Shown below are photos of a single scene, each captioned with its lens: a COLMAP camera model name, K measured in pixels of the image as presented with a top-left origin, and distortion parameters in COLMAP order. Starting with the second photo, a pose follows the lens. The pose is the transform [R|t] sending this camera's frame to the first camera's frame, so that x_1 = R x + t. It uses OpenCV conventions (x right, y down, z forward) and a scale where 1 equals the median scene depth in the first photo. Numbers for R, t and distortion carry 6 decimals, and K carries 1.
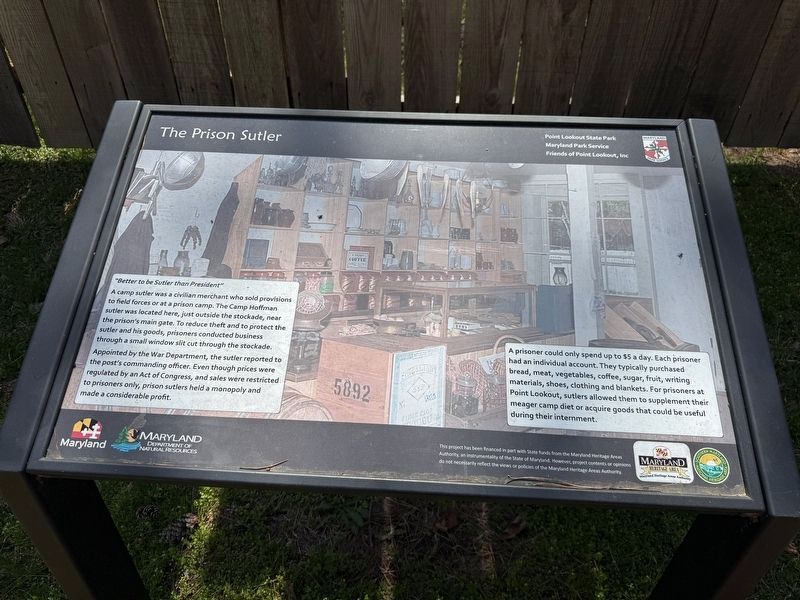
lens RADIAL K [[566.9, 0, 383.6], [0, 566.9, 310.1], [0, 0, 1]] dist [0.069647, -0.119749]
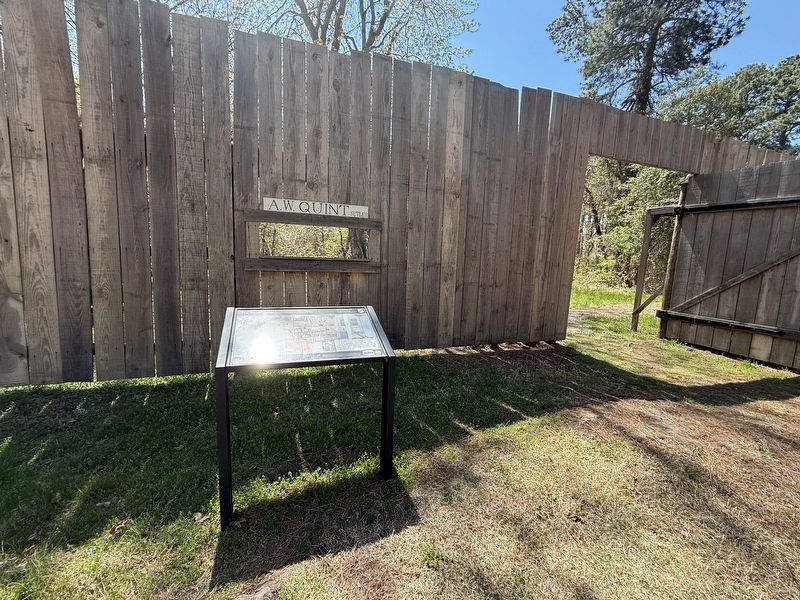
lens RADIAL K [[352.9, 0, 400.0], [0, 352.9, 300.0], [0, 0, 1]] dist [-0.000773, -0.000168]
pose [[0.911027, -0.013266, 0.412134, -0.443117], [0.251680, 0.809604, -0.530281, 1.339319], [-0.326631, 0.586826, 0.740910, -1.379517]]
